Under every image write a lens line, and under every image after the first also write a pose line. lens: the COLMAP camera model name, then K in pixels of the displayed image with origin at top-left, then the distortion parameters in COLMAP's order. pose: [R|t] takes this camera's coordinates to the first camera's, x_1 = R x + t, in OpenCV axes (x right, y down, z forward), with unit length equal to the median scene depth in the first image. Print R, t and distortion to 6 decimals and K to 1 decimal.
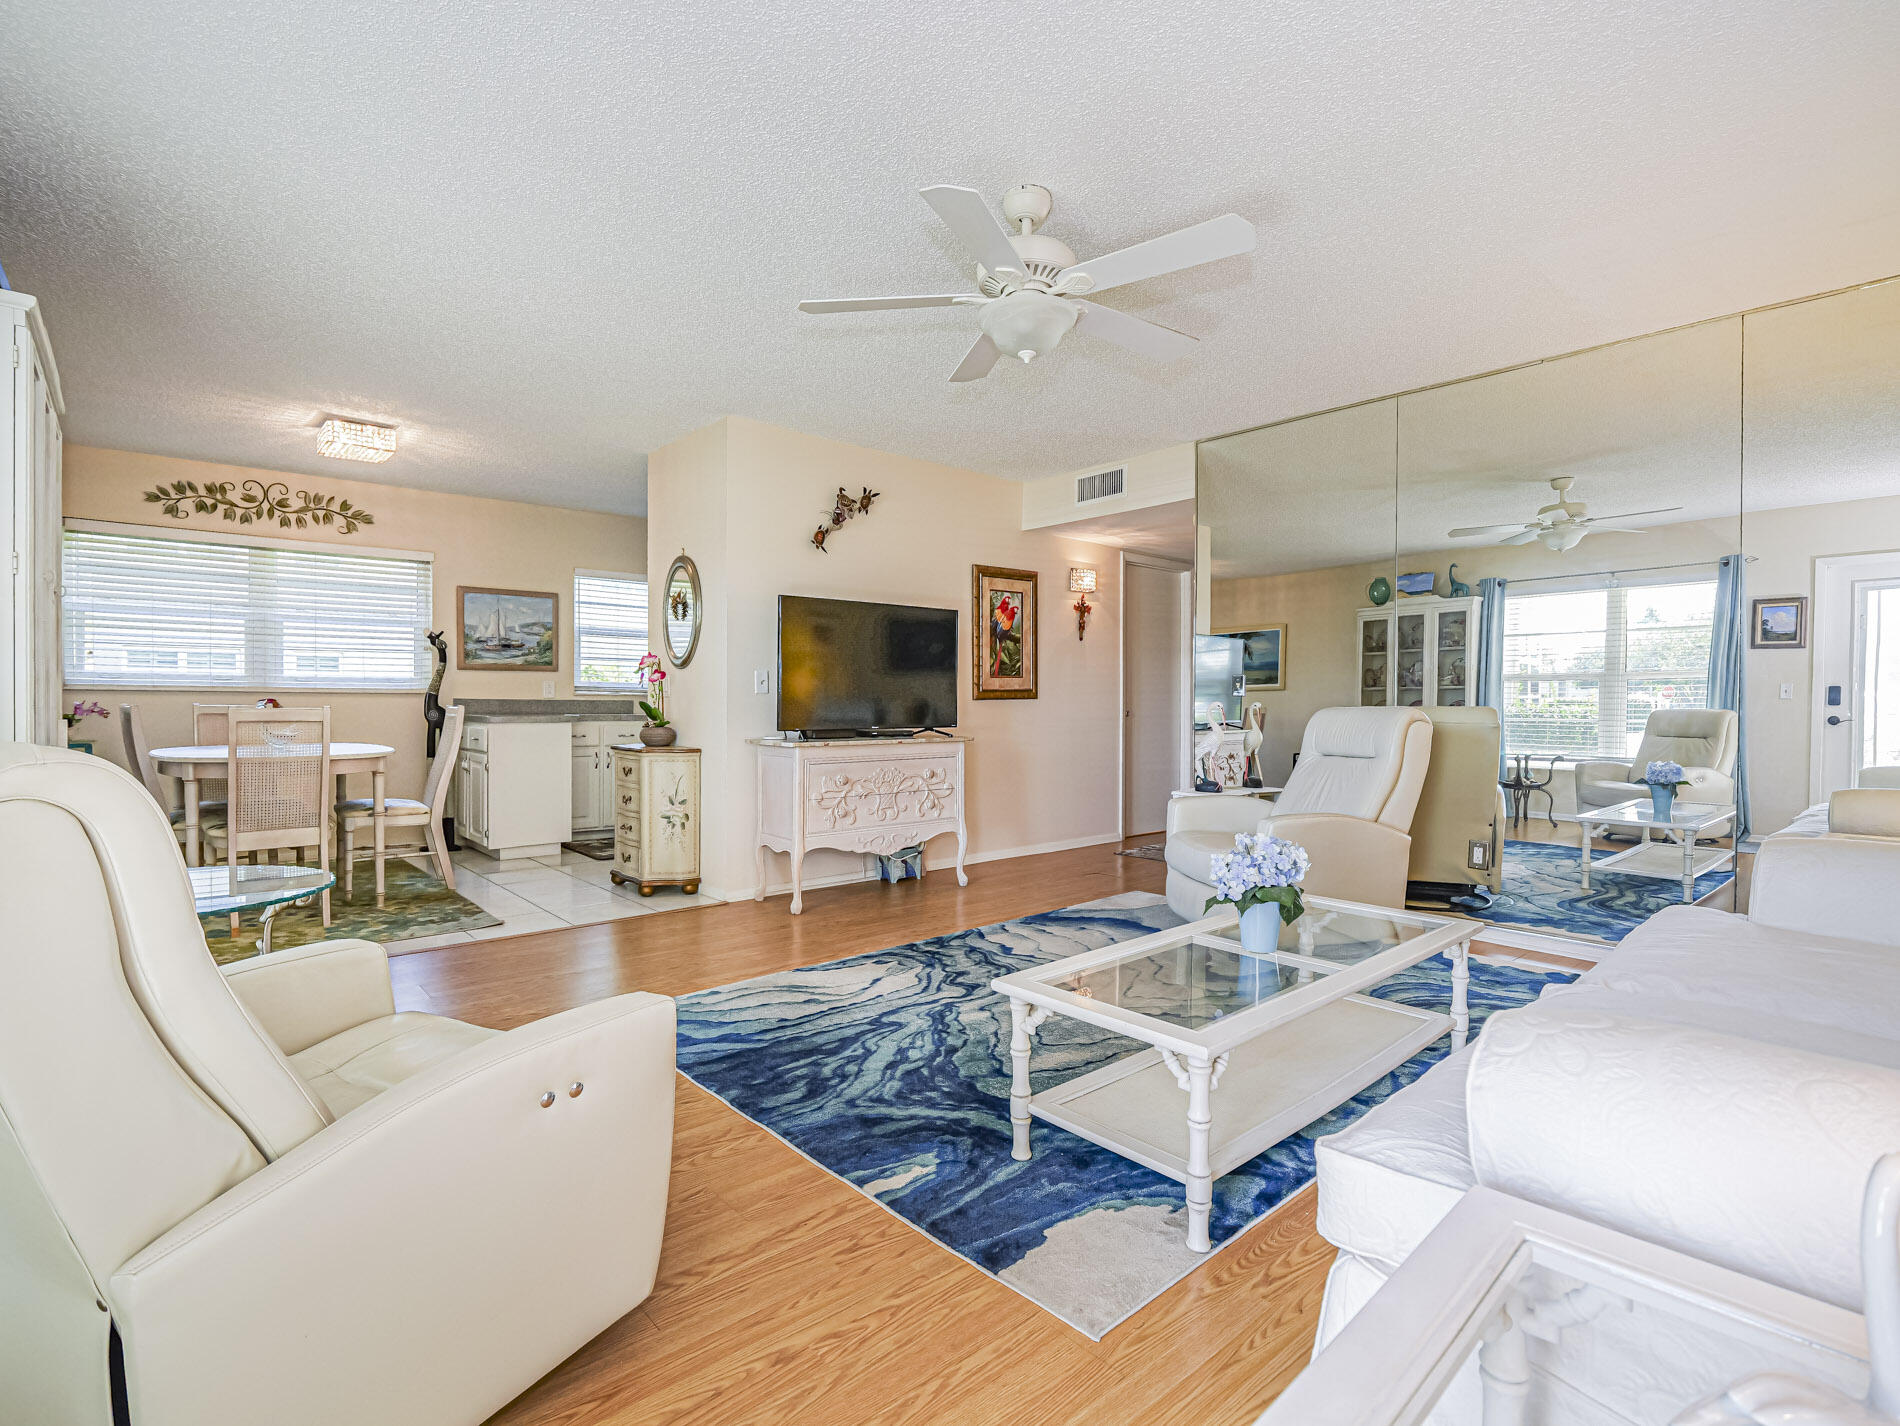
lens RADIAL K [[955.7, 0, 940.8], [0, 955.7, 711.3], [0, 0, 1]] dist [-0.004022, -0.001827]
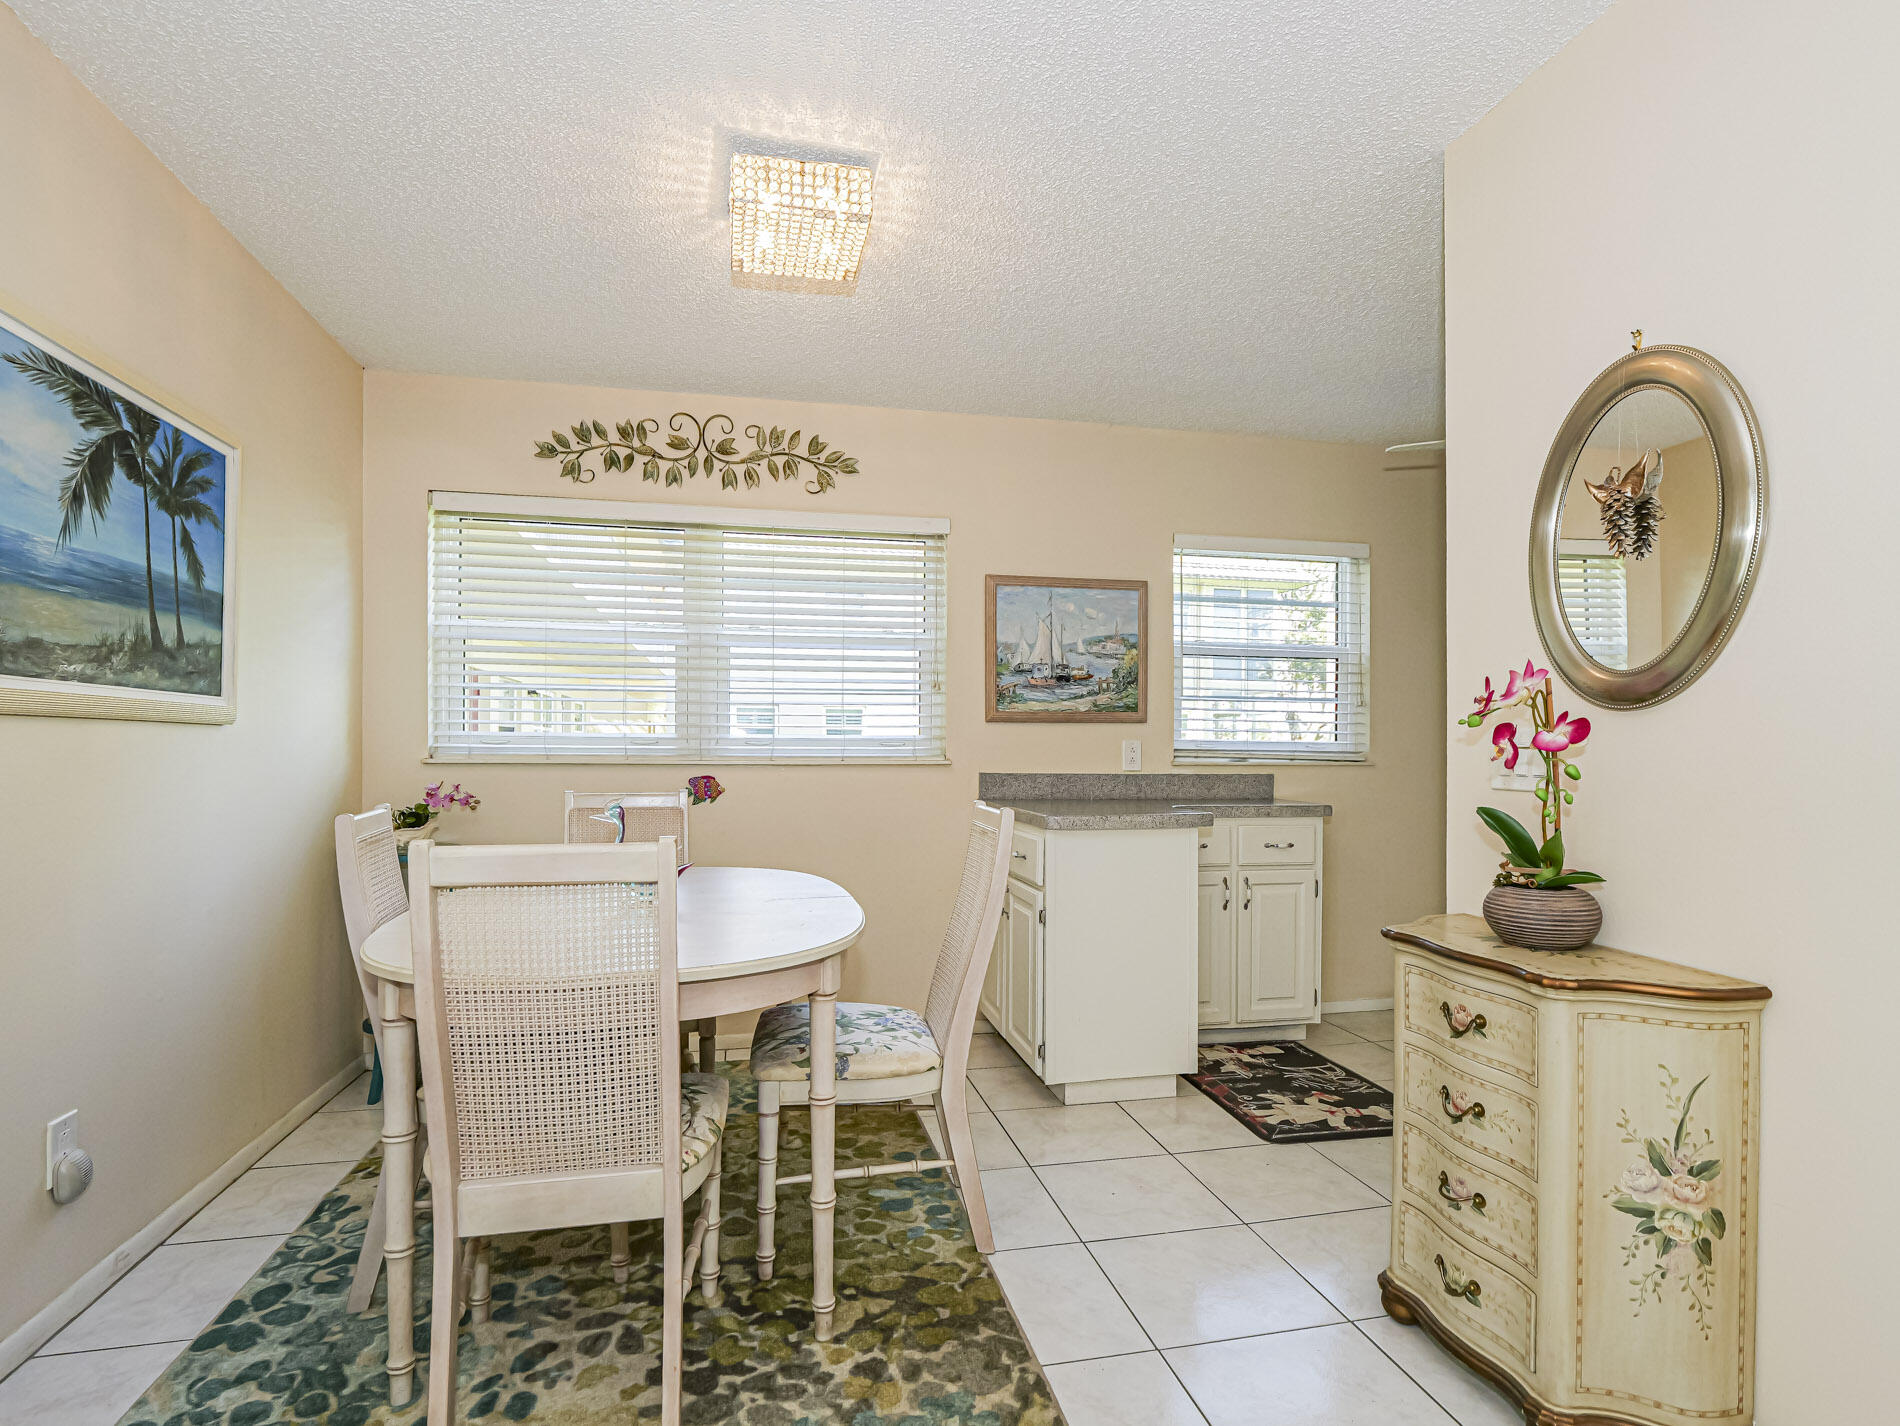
lens RADIAL K [[1005.6, 0, 948.5], [0, 1005.6, 725.8], [0, 0, 1]] dist [-0.007571, -0.000731]
pose [[0.882899, -0.011290, -0.469427, -0.268946], [-0.004485, 0.999463, -0.032474, -0.023886], [0.469541, 0.030776, 0.882374, 0.506964]]
